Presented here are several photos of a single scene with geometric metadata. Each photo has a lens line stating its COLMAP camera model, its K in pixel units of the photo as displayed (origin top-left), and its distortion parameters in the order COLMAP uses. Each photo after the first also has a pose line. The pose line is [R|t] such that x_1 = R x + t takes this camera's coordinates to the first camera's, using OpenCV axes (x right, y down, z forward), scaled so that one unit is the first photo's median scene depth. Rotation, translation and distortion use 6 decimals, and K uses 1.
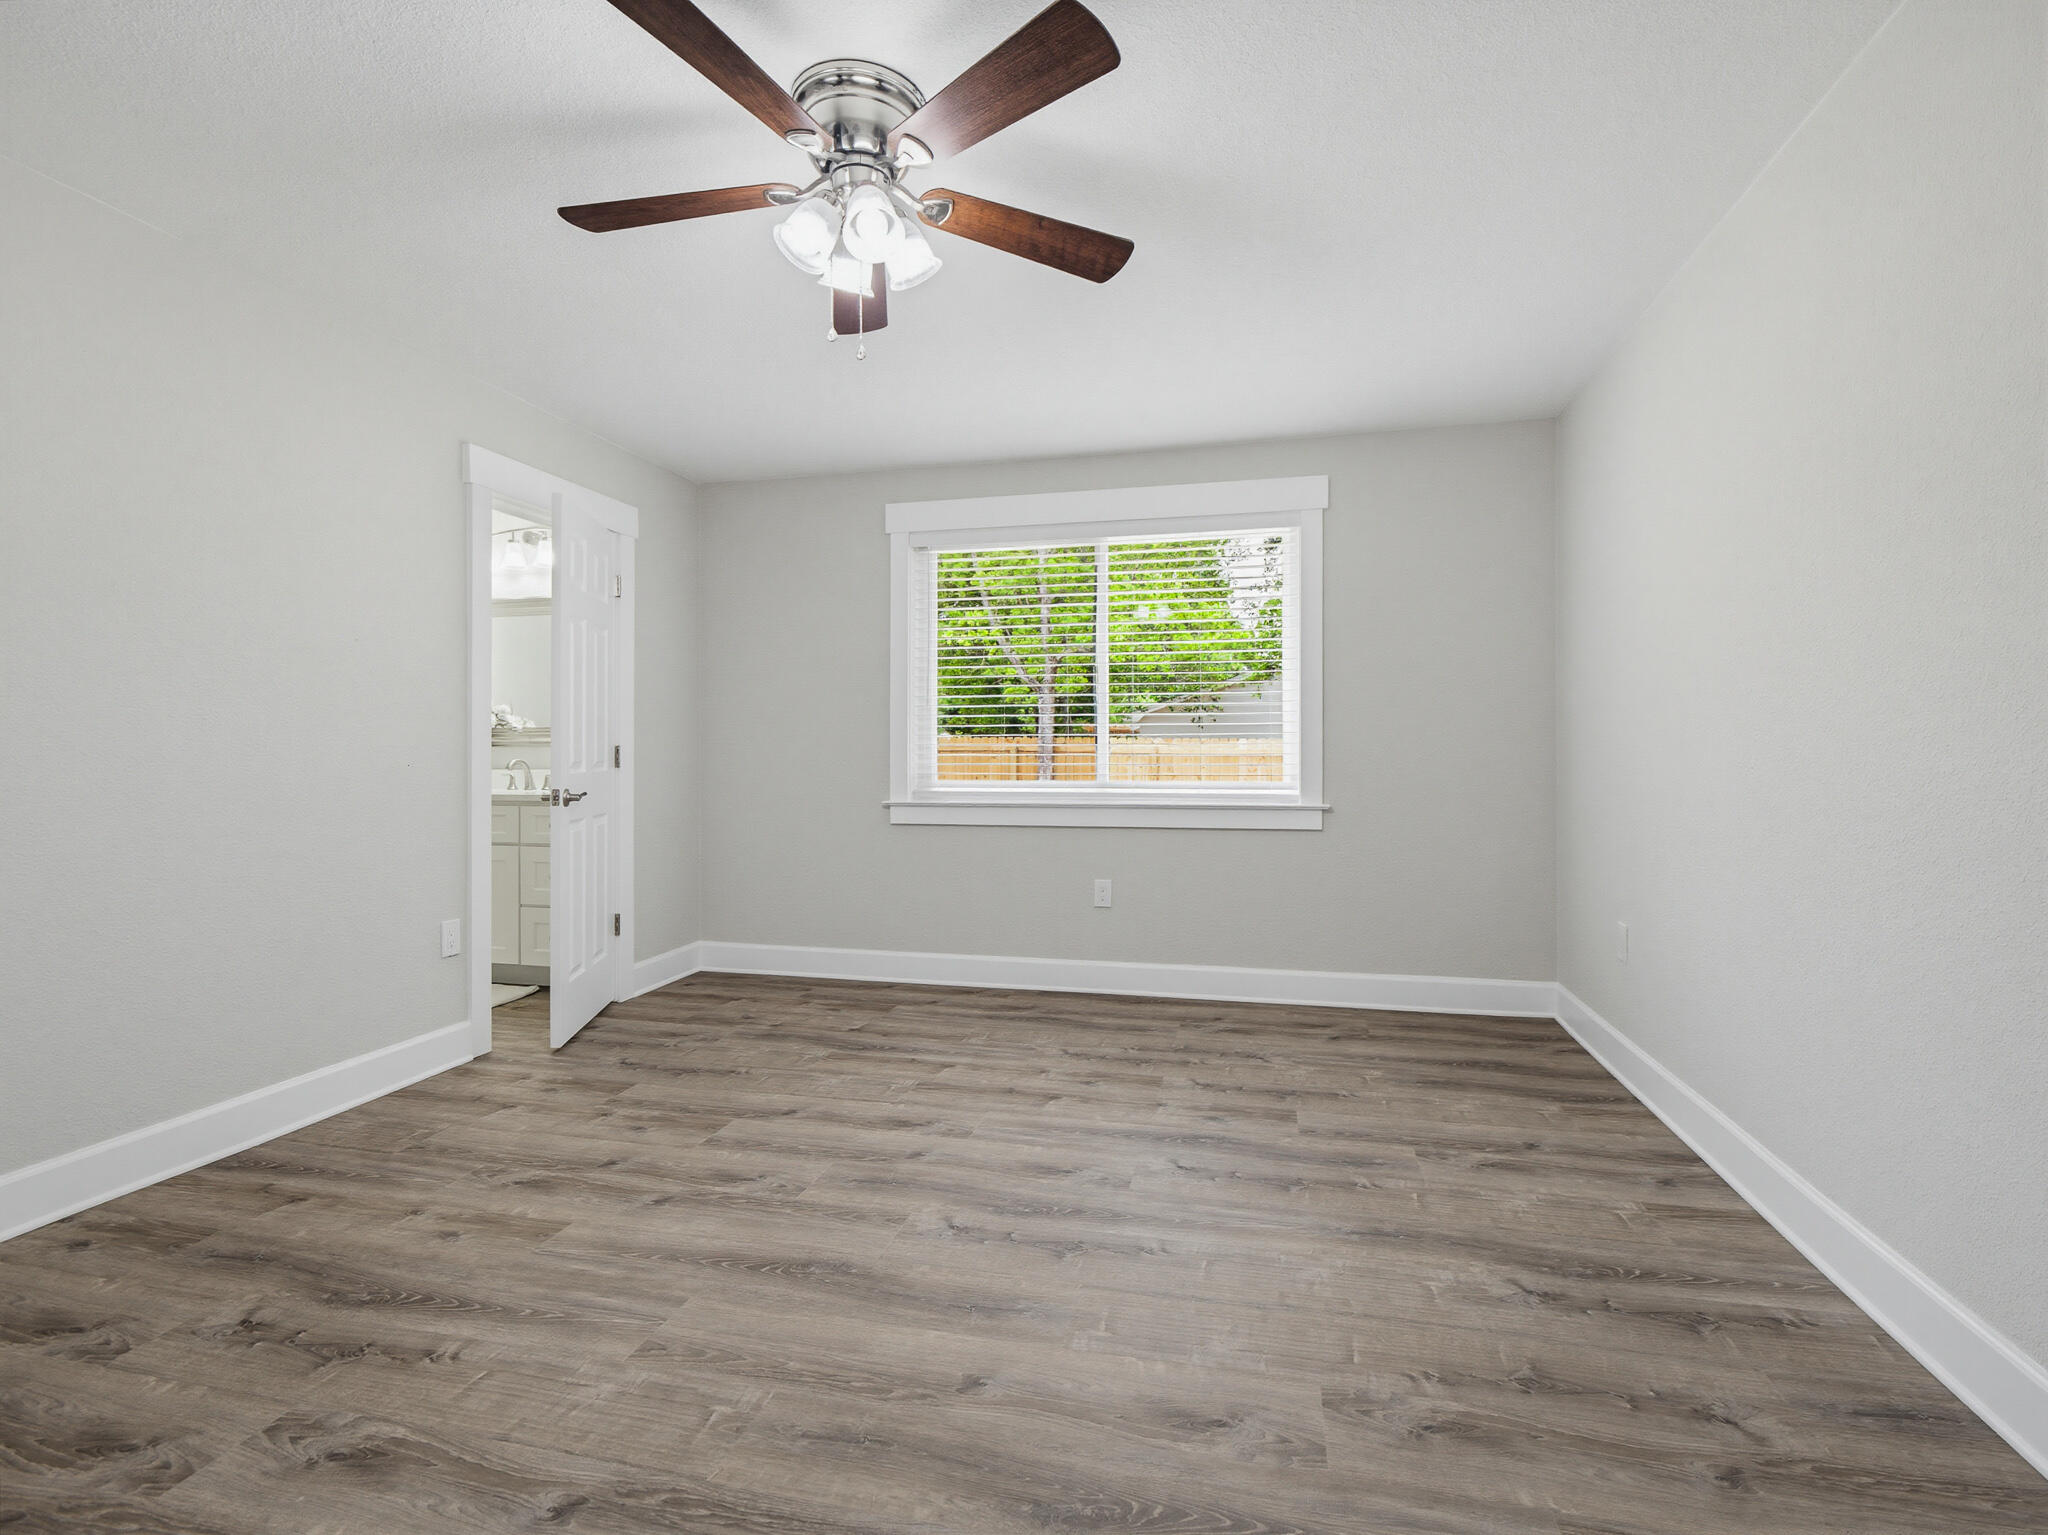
lens RADIAL K [[972.1, 0, 1045.2], [0, 972.1, 755.9], [0, 0, 1]] dist [-0.004504, 0.000760]
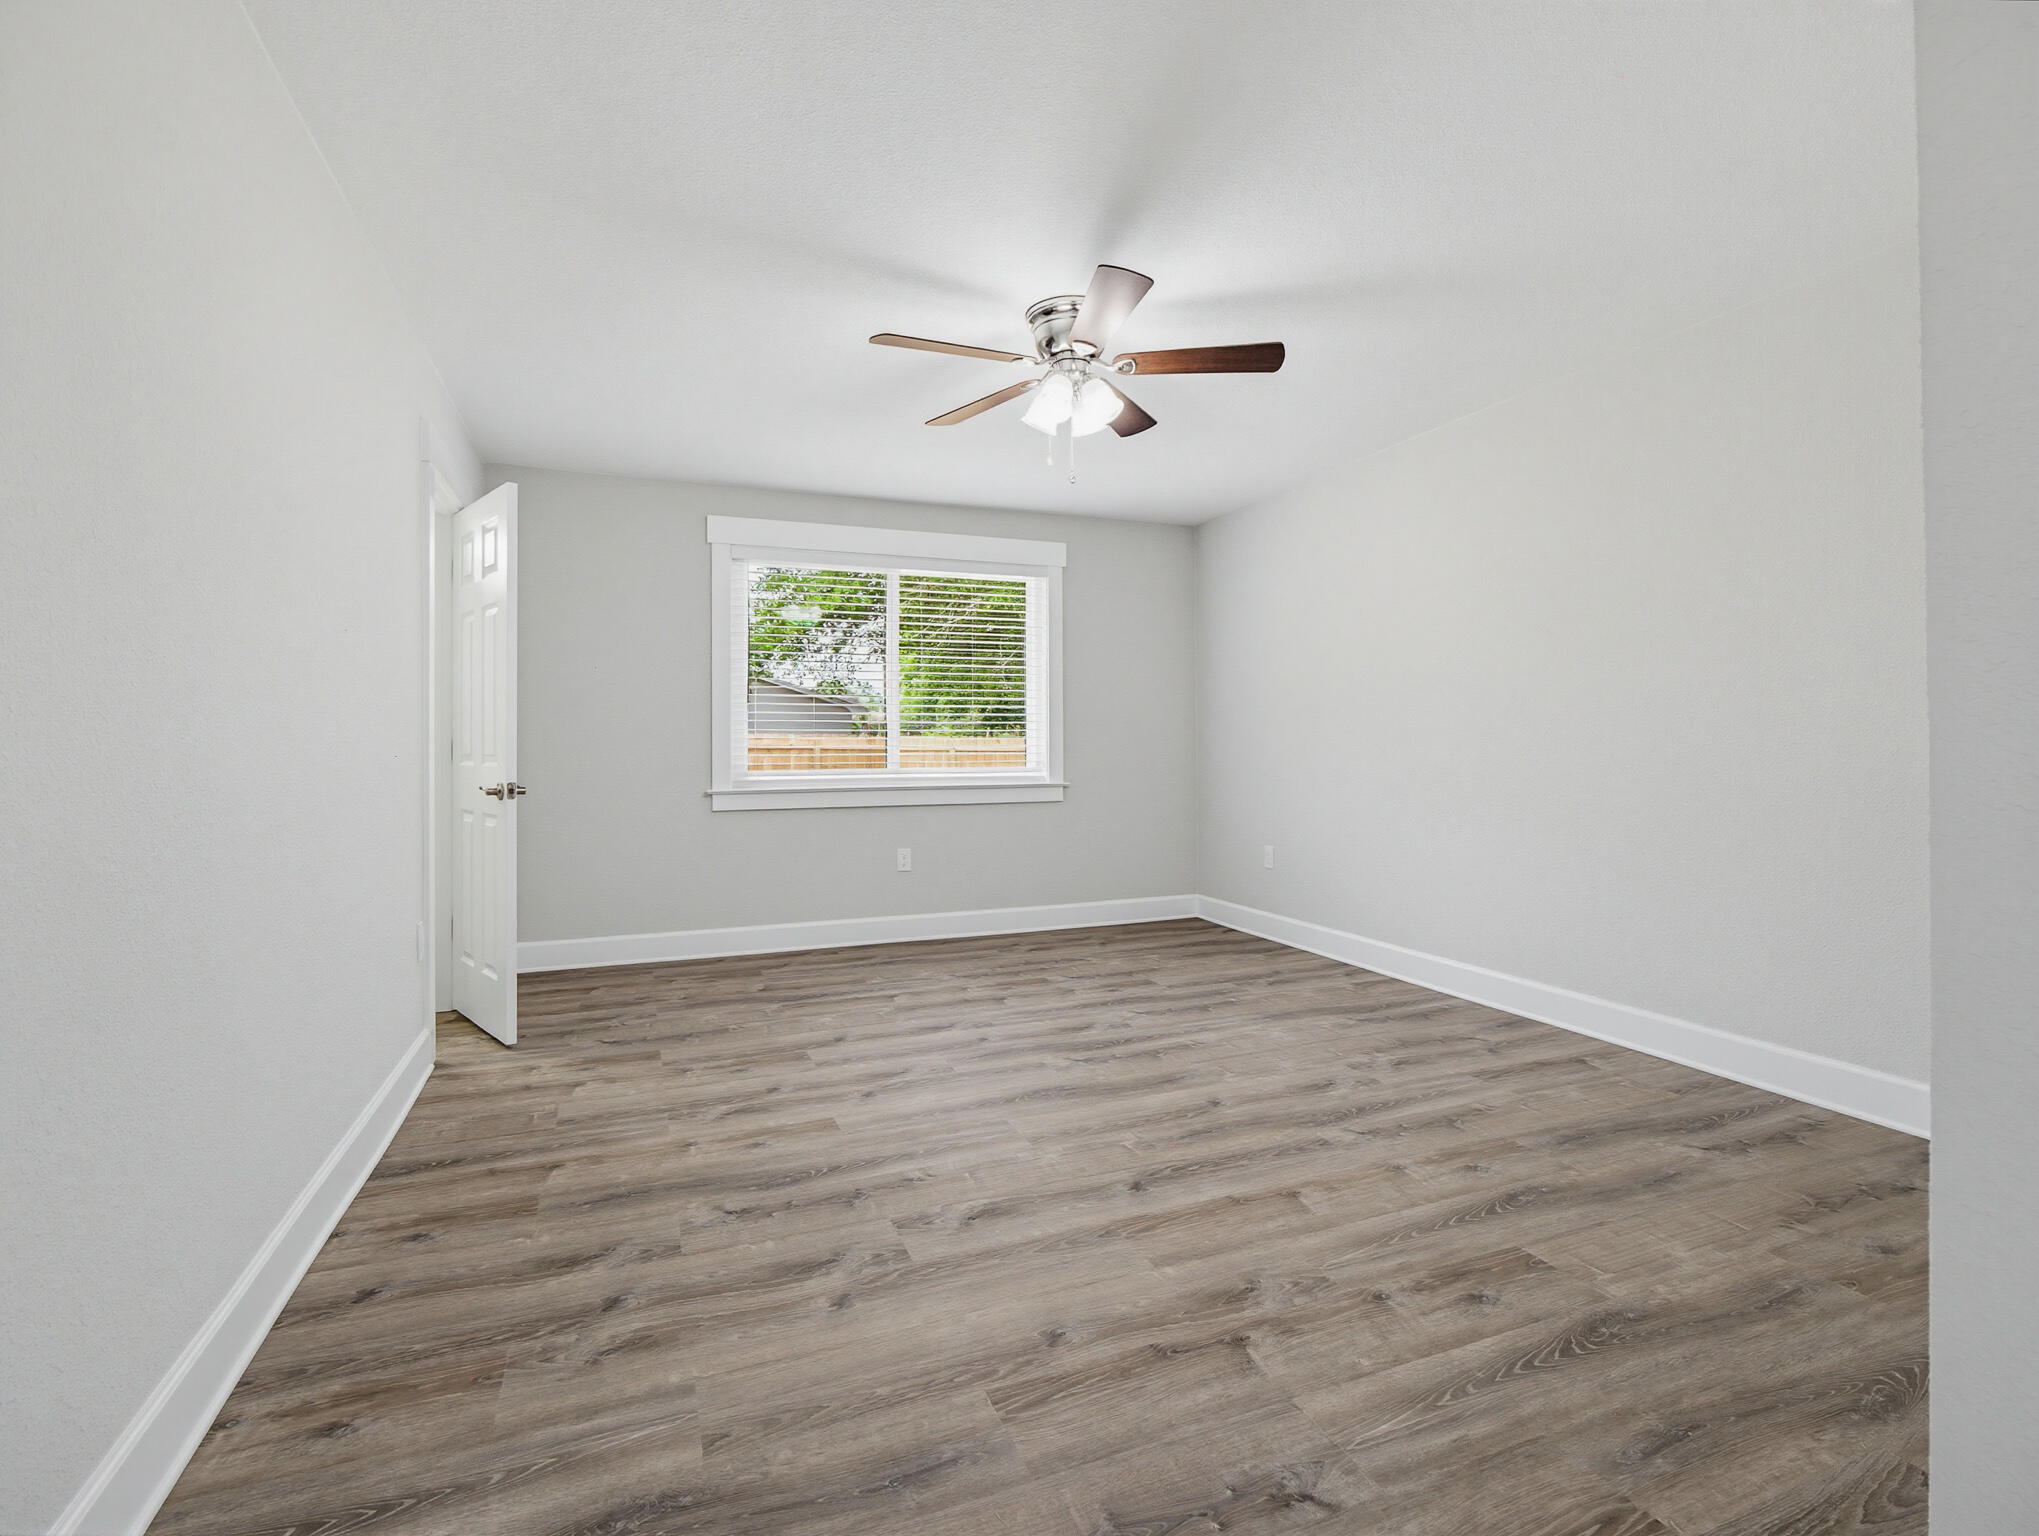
lens RADIAL K [[967.8, 0, 1032.4], [0, 967.8, 758.2], [0, 0, 1]] dist [-0.004504, 0.000760]
pose [[0.815015, -0.010313, 0.579347, -0.938131], [0.005678, 0.999936, 0.009813, 0.003821], [-0.579411, -0.004709, 0.815022, -0.159205]]
